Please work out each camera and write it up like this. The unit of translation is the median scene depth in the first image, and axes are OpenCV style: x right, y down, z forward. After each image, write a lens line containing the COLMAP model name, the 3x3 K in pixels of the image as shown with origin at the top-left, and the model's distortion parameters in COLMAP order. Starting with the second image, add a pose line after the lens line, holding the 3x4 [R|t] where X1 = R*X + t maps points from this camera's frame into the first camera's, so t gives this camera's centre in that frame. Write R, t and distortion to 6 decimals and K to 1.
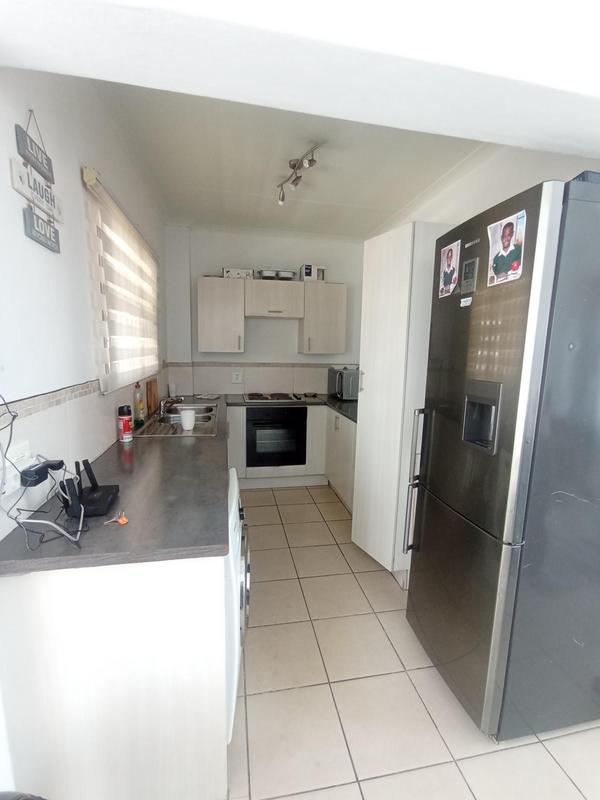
lens RADIAL K [[361.6, 0, 299.9], [0, 361.6, 394.9], [0, 0, 1]] dist [0.003721, 0.002627]
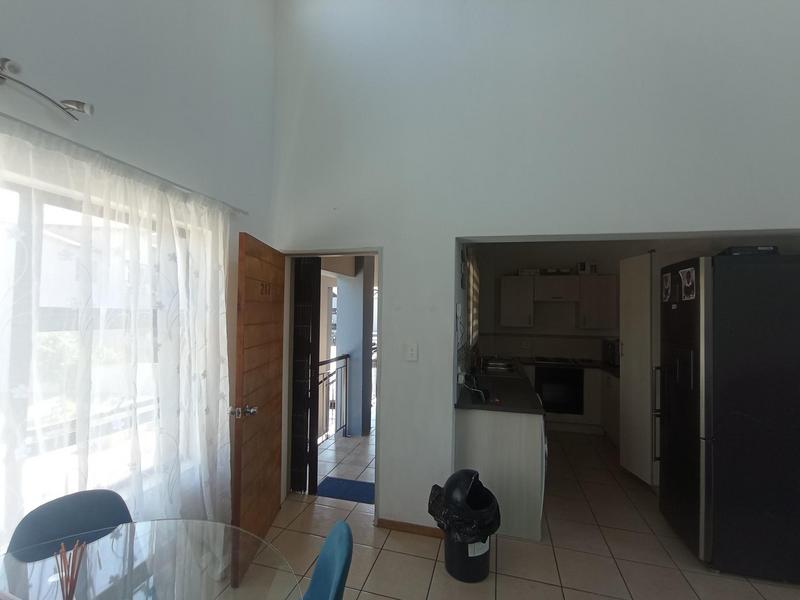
lens RADIAL K [[361.6, 0, 412.9], [0, 361.6, 301.5], [0, 0, 1]] dist [0.003721, 0.002627]
pose [[0.910210, -0.014852, -0.413881, 0.003401], [-0.054896, 0.986212, -0.156118, 0.031473], [0.410493, 0.164820, 0.896844, -0.476890]]
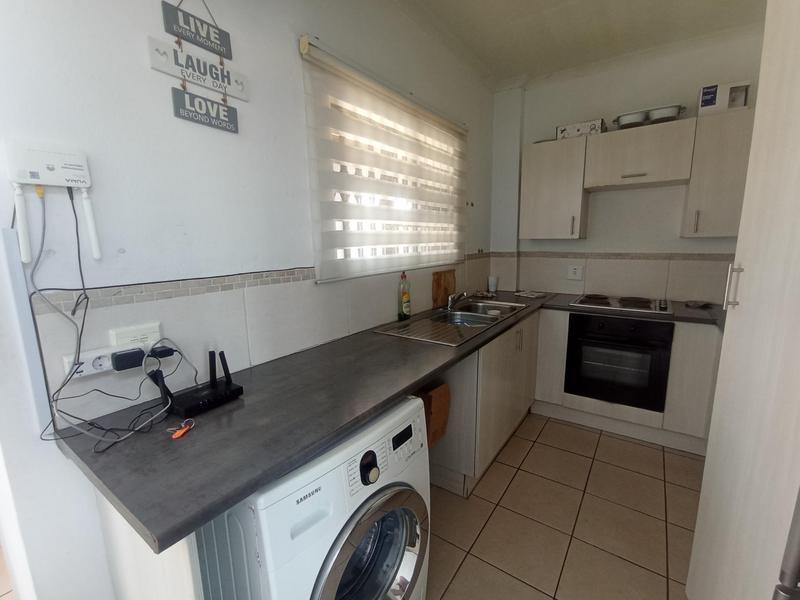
lens RADIAL K [[361.6, 0, 400.7], [0, 361.6, 300.4], [0, 0, 1]] dist [0.003721, 0.002627]
pose [[0.698740, 0.093562, -0.709231, 0.130742], [-0.067896, 0.995609, 0.064449, -0.014772], [0.712146, 0.003121, 0.702024, 0.231995]]
